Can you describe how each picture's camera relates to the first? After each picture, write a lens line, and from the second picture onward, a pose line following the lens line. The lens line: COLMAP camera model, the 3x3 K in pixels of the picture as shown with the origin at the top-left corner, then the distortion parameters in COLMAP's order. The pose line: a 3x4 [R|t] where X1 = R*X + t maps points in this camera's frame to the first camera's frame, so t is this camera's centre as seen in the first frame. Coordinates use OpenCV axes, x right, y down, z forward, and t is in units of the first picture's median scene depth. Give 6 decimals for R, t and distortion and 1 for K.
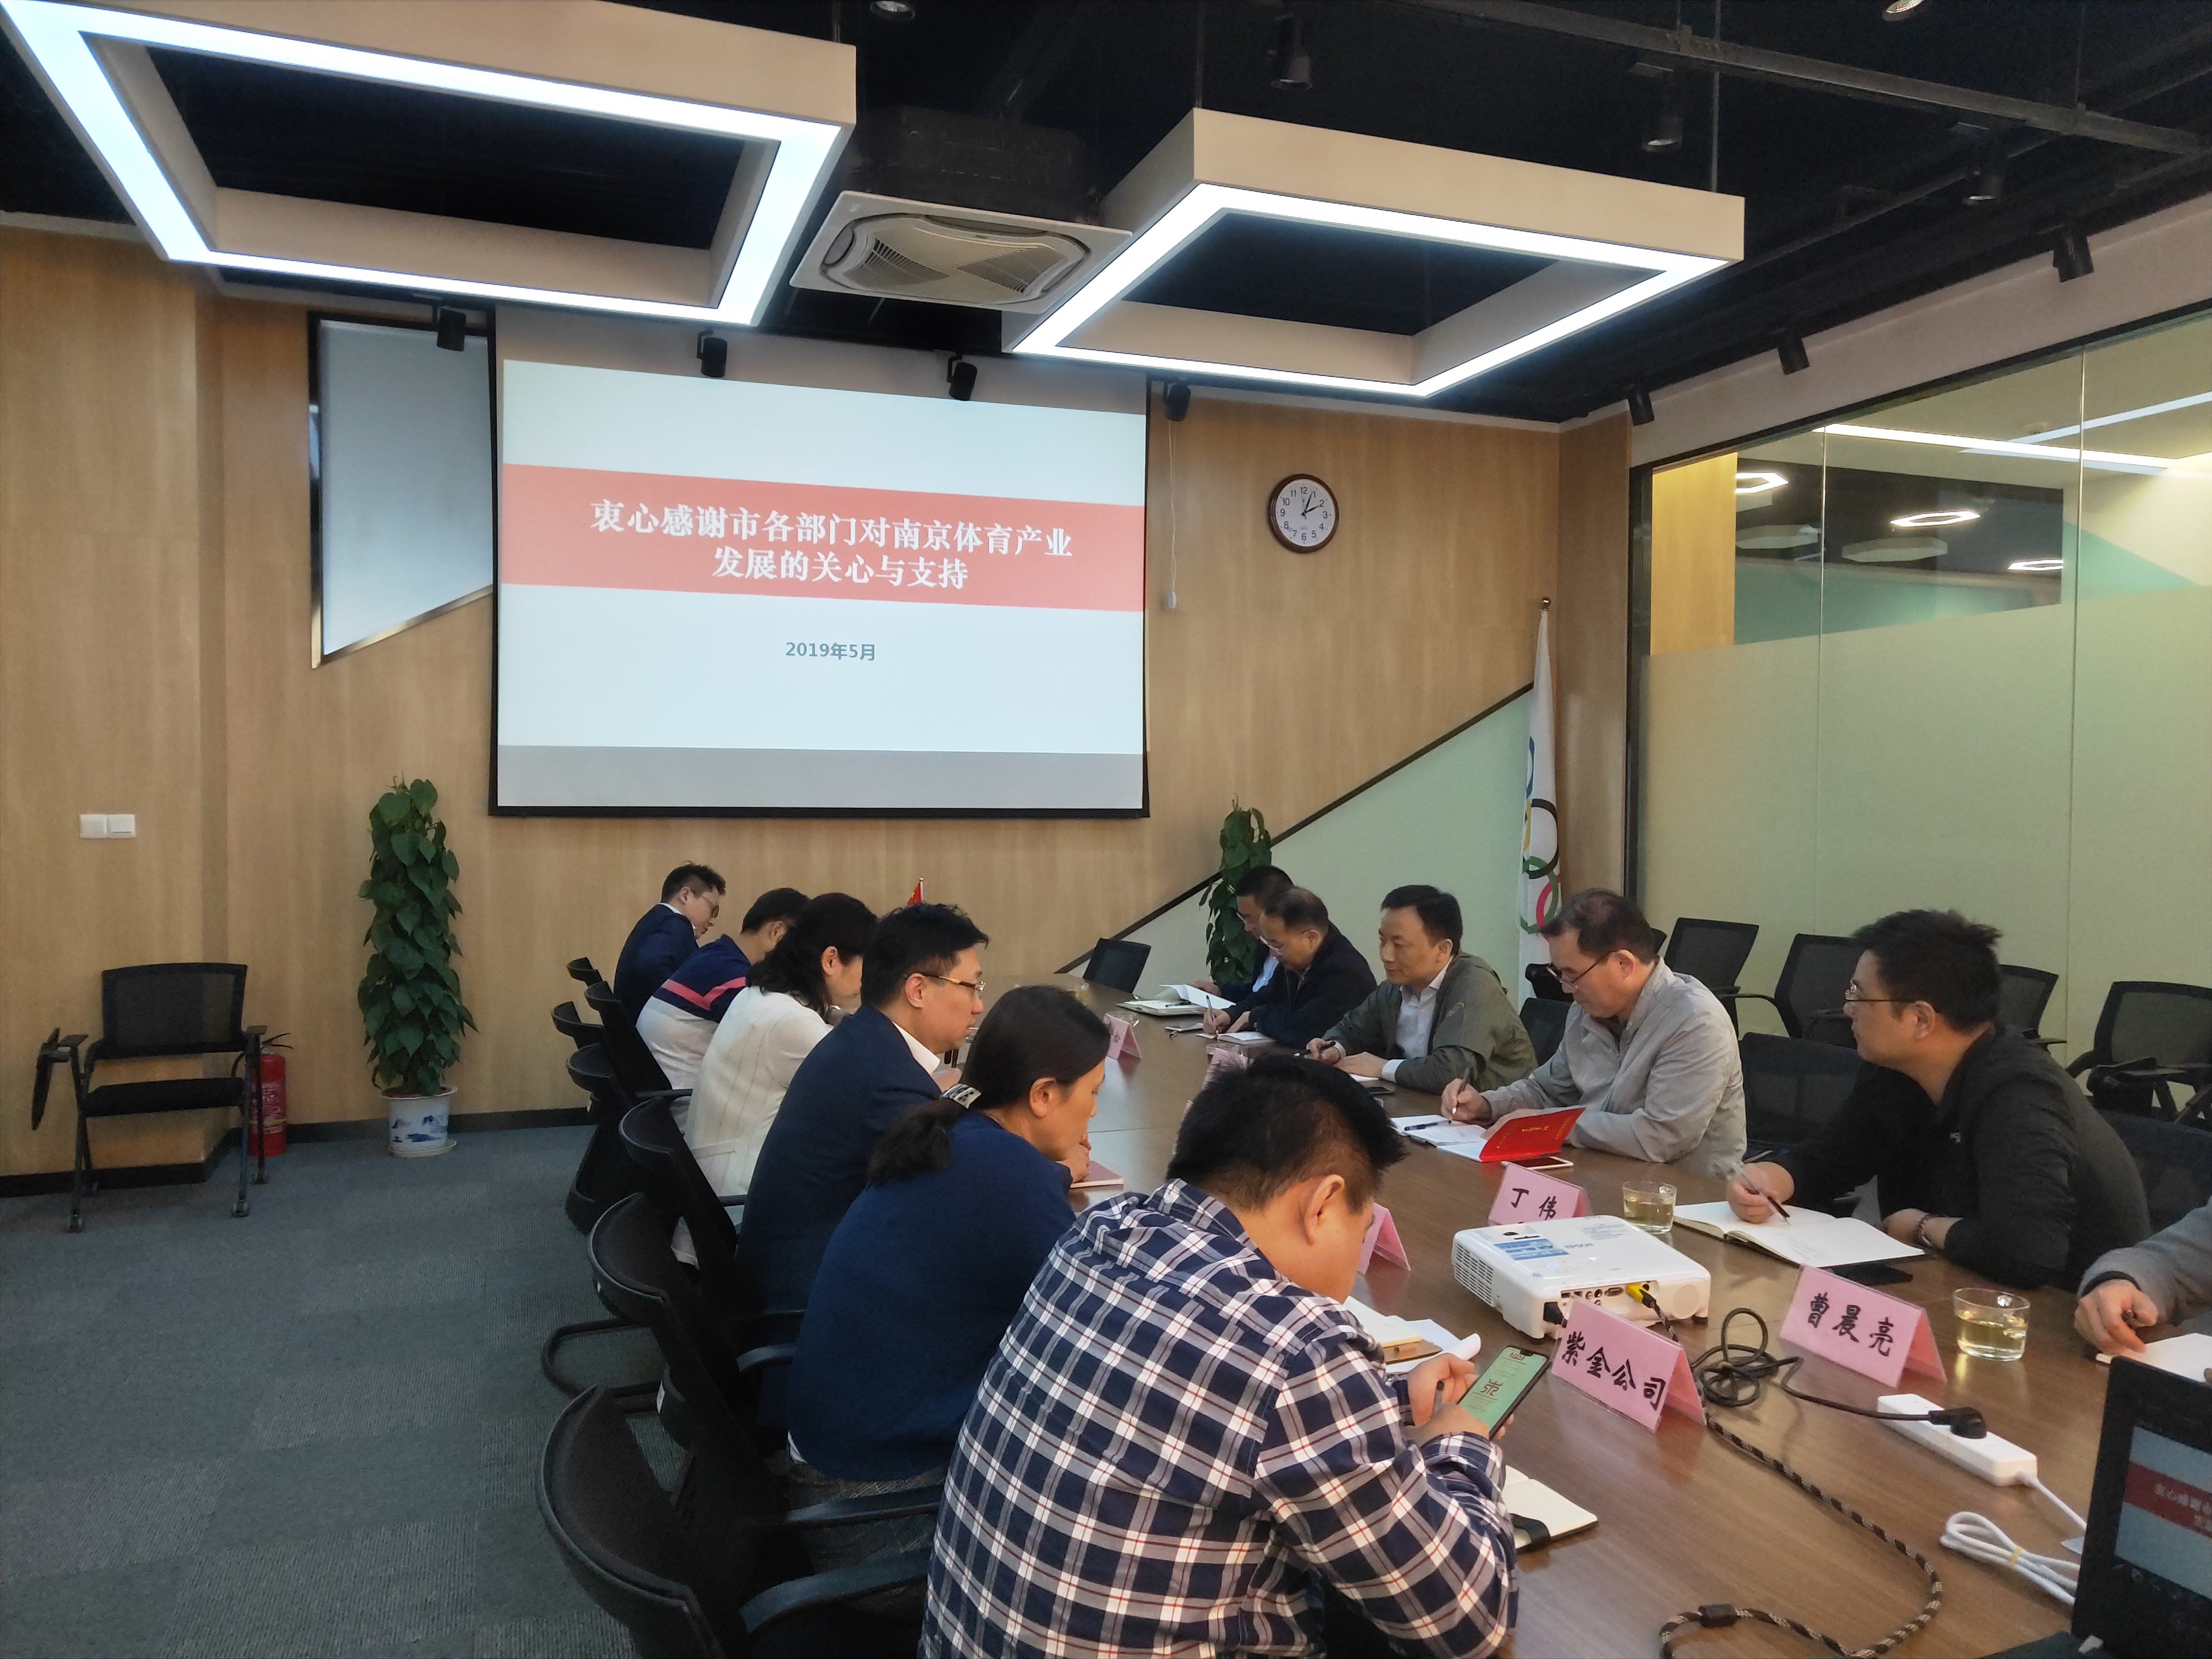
lens RADIAL K [[1605.4, 0, 1119.4], [0, 1605.4, 843.2], [0, 0, 1]] dist [-0.009816, 0.036646]
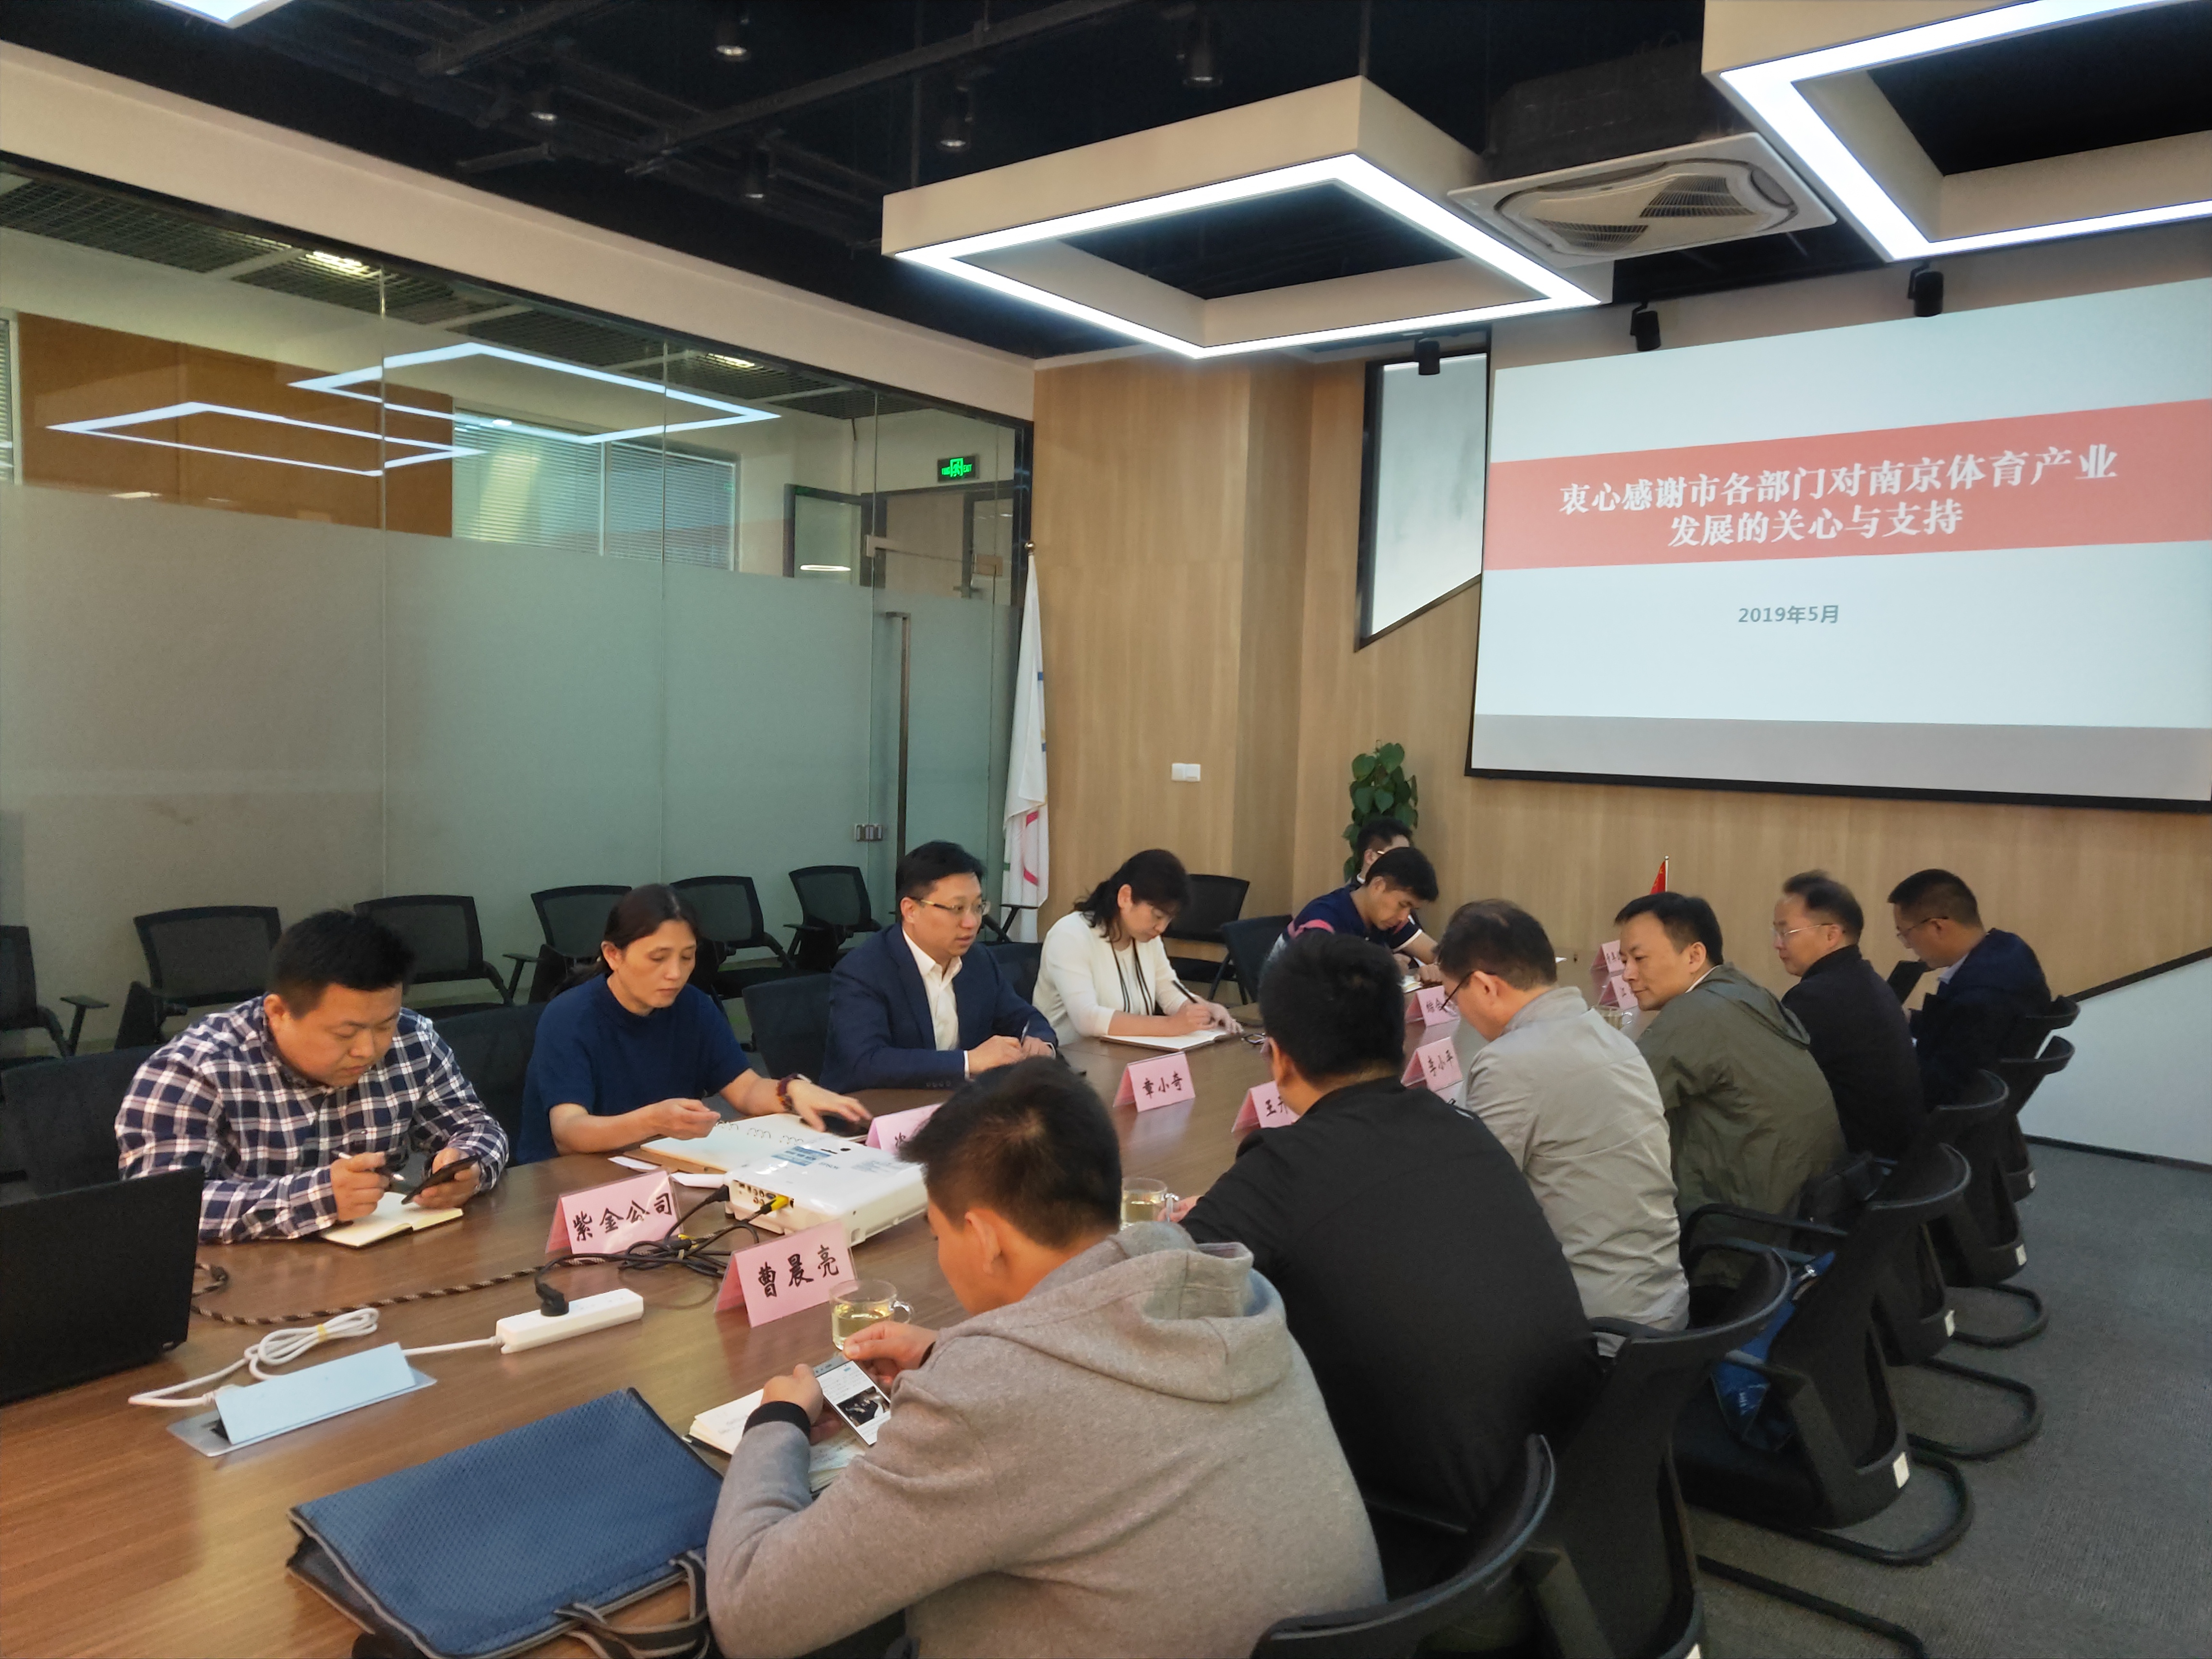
lens RADIAL K [[1605.4, 0, 1100.0], [0, 1605.4, 804.9], [0, 0, 1]] dist [-0.009816, 0.036646]
pose [[0.516042, 0.052362, -0.854961, 0.423043], [-0.053847, 0.998139, 0.028629, -0.014997], [0.854869, 0.031264, 0.517901, 0.181516]]
